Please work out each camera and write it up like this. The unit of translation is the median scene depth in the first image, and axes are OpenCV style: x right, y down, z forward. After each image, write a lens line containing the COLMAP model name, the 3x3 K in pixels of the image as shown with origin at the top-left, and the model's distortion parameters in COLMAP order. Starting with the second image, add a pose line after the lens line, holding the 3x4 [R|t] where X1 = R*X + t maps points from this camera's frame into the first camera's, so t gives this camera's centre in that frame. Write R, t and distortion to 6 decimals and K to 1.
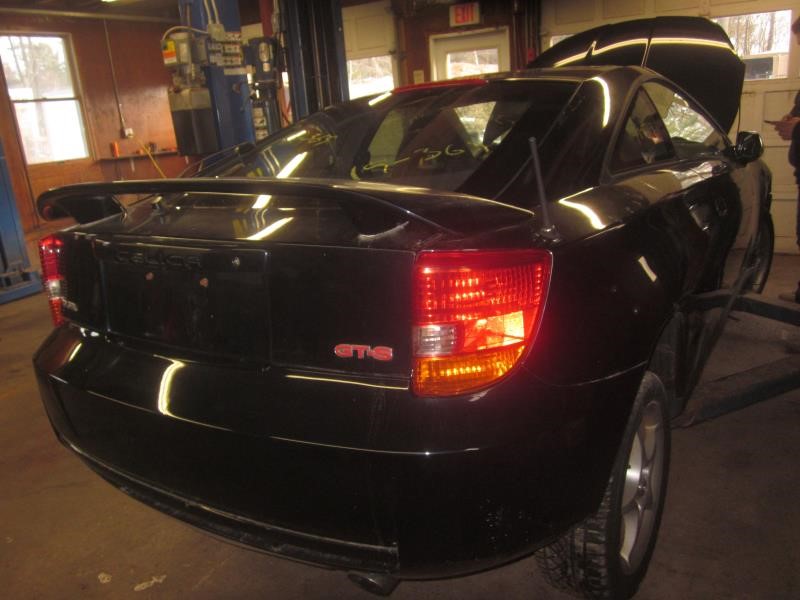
lens RADIAL K [[657.3, 0, 400.0], [0, 657.3, 300.0], [0, 0, 1]] dist [-0.007710, -0.008244]
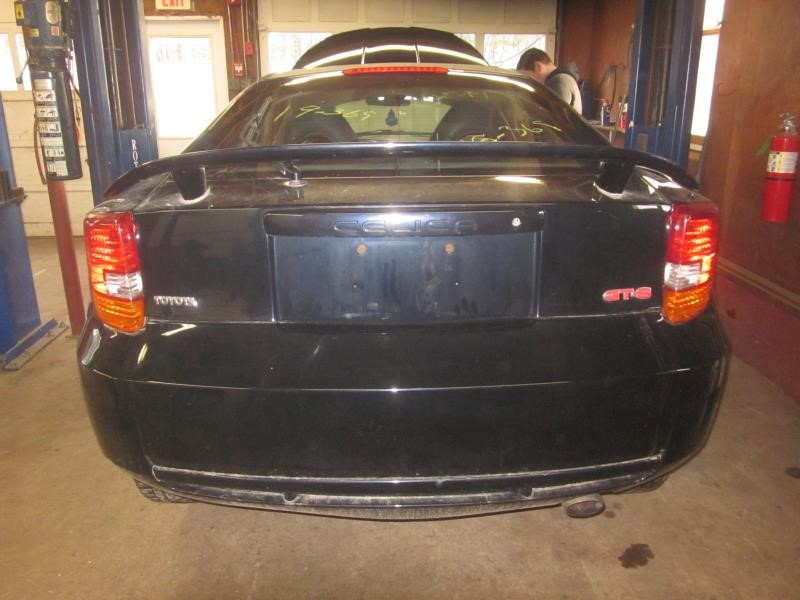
lens RADIAL K [[653.5, 0, 400.0], [0, 653.5, 300.0], [0, 0, 1]] dist [-0.004664, 0.000837]
pose [[0.838143, -0.101209, 0.535978, -0.306291], [0.100915, 0.994443, 0.029974, 0.004346], [-0.536034, 0.028966, 0.843699, 0.074764]]
